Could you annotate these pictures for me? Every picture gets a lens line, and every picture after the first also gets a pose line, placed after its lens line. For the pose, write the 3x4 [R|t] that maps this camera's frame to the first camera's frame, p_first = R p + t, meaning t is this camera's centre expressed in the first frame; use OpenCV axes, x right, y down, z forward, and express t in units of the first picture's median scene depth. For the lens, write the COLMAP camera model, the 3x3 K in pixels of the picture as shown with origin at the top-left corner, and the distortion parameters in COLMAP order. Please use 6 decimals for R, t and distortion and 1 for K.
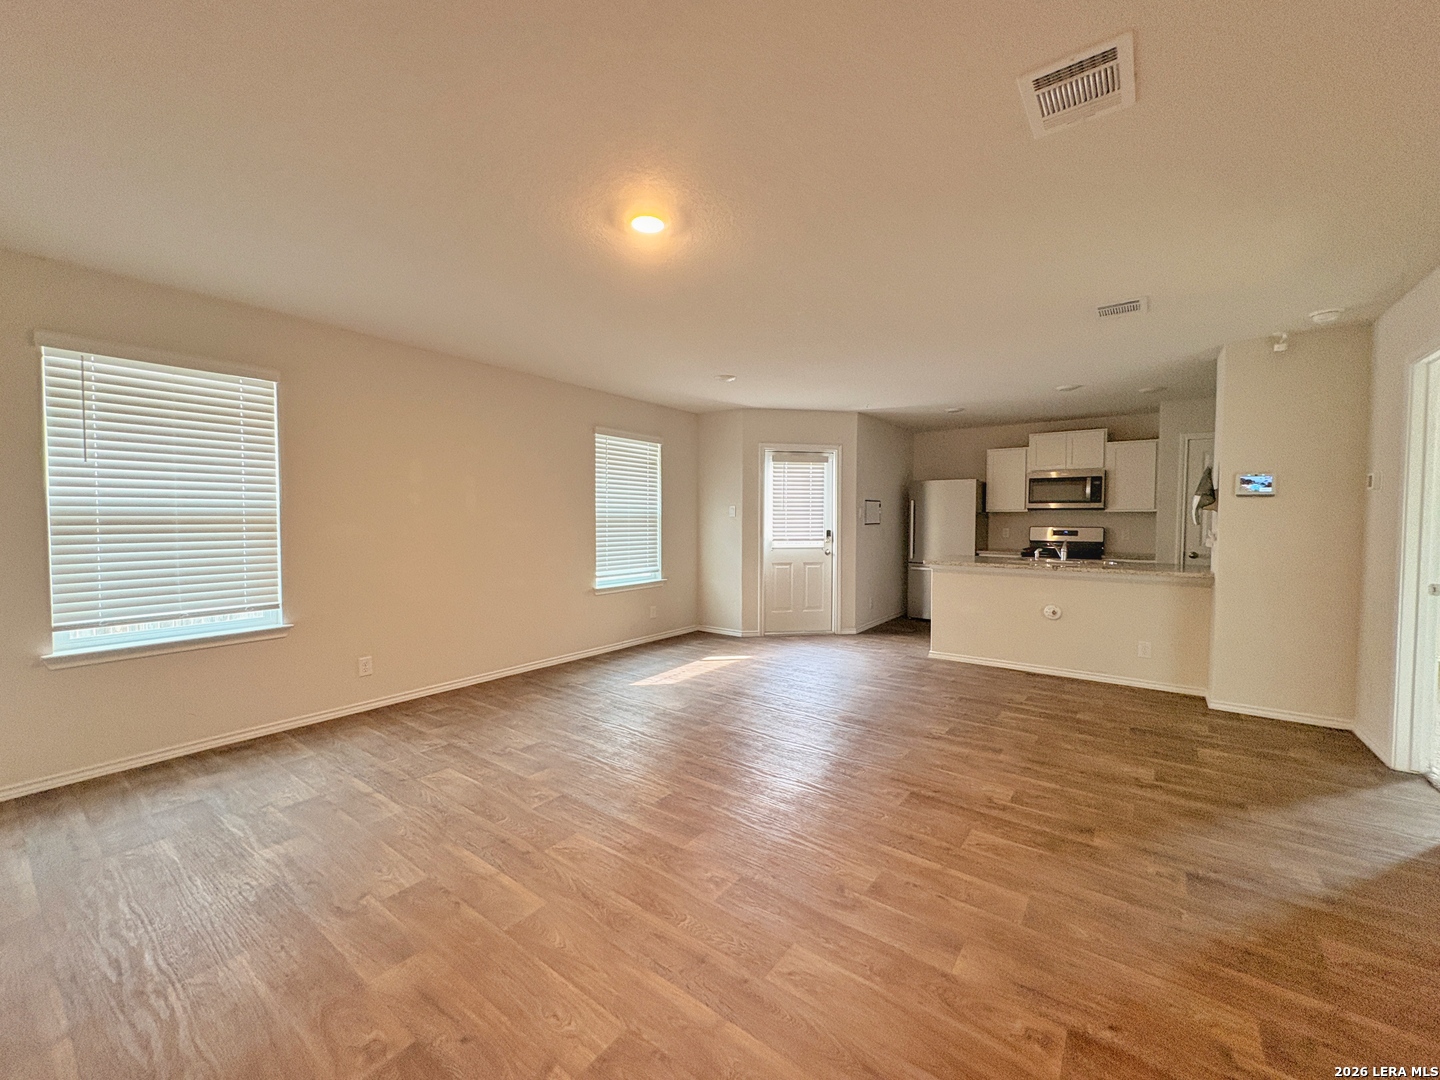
lens RADIAL K [[575.0, 0, 720.0], [0, 575.0, 540.0], [0, 0, 1]] dist [-0.000965, -0.000065]
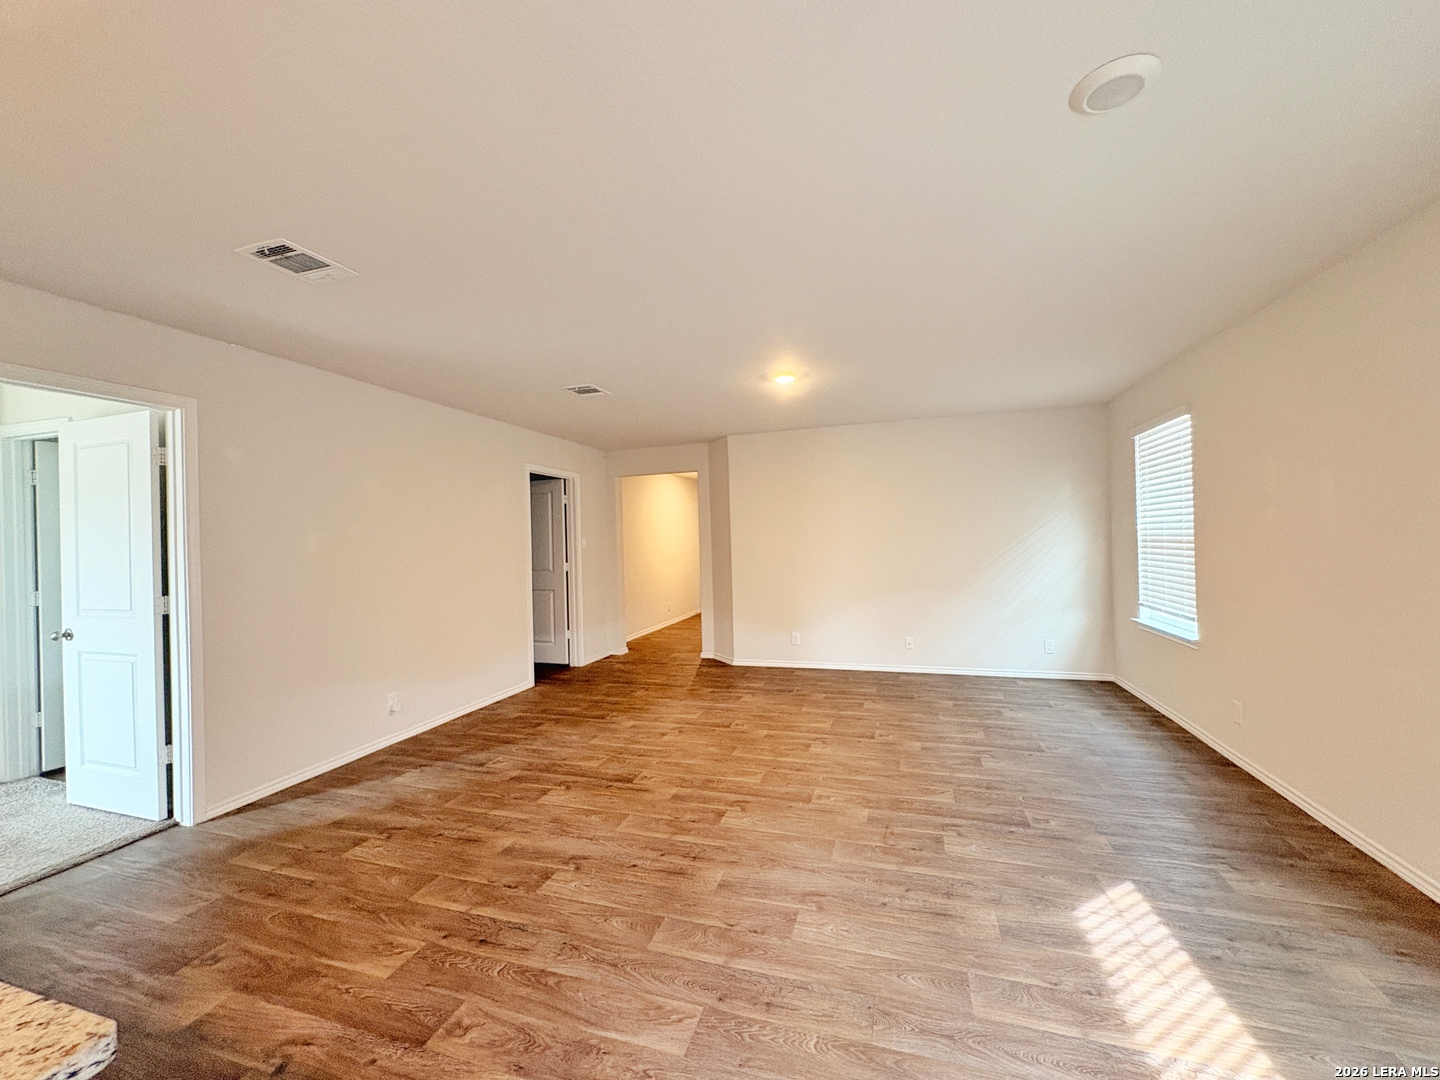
lens RADIAL K [[575.0, 0, 720.0], [0, 575.0, 540.0], [0, 0, 1]] dist [-0.000965, -0.000065]
pose [[-0.945006, 0.022983, -0.326244, 0.532103], [0.010837, 0.999180, 0.039000, -0.107517], [0.326873, 0.033320, -0.944481, 2.152032]]
